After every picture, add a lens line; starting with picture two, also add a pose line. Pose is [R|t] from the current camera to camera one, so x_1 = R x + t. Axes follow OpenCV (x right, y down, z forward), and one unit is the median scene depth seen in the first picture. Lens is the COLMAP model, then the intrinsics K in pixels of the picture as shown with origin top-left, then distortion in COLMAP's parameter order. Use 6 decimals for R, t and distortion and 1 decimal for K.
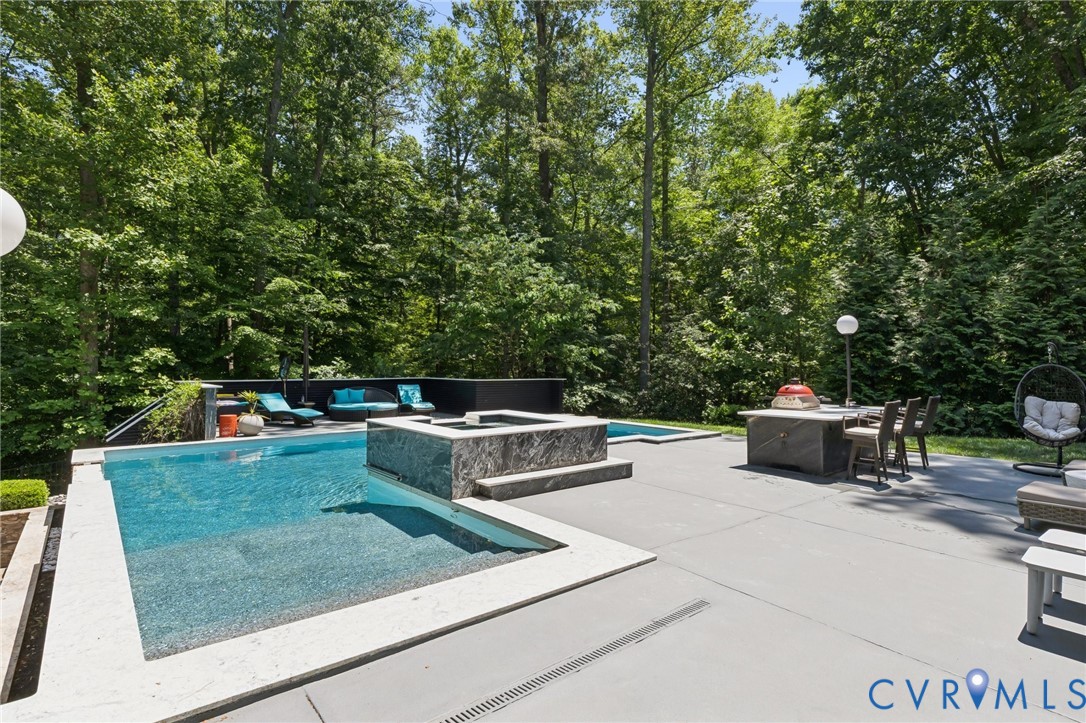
lens RADIAL K [[565.2, 0, 542.7], [0, 565.2, 363.0], [0, 0, 1]] dist [-0.016626, -0.000271]
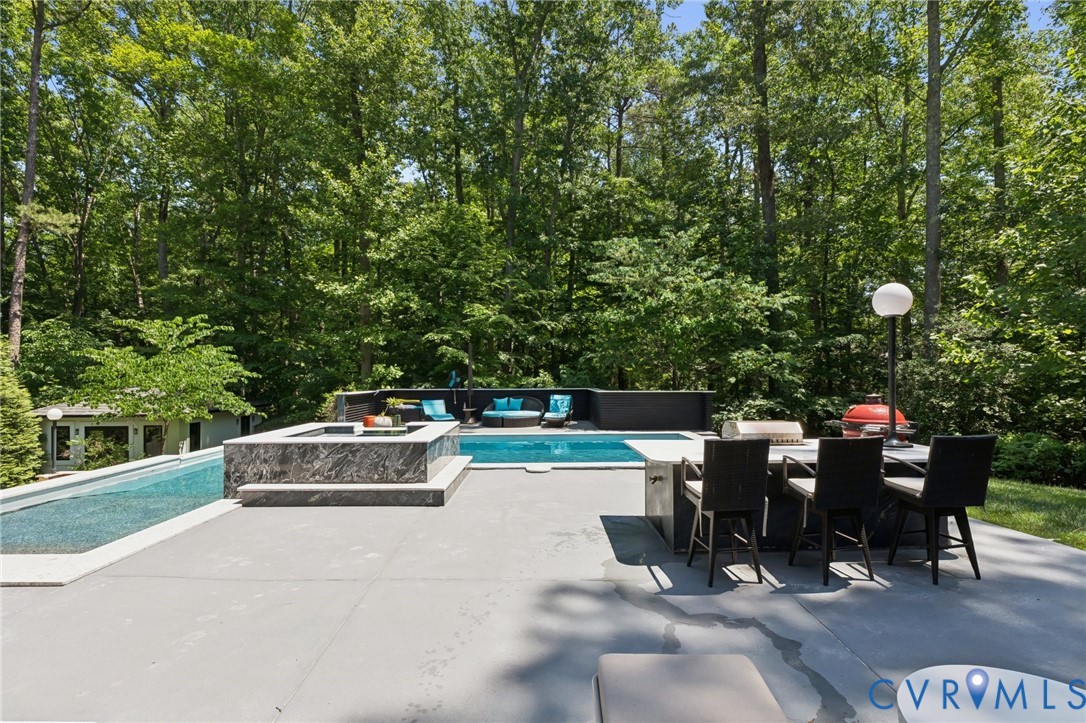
lens RADIAL K [[531.8, 0, 545.4], [0, 531.8, 366.8], [0, 0, 1]] dist [-0.006271, -0.000556]
pose [[0.785524, -0.014345, -0.618664, 0.849899], [0.005967, 0.999860, -0.015607, 0.004669], [0.618802, 0.008568, 0.785500, 0.502370]]
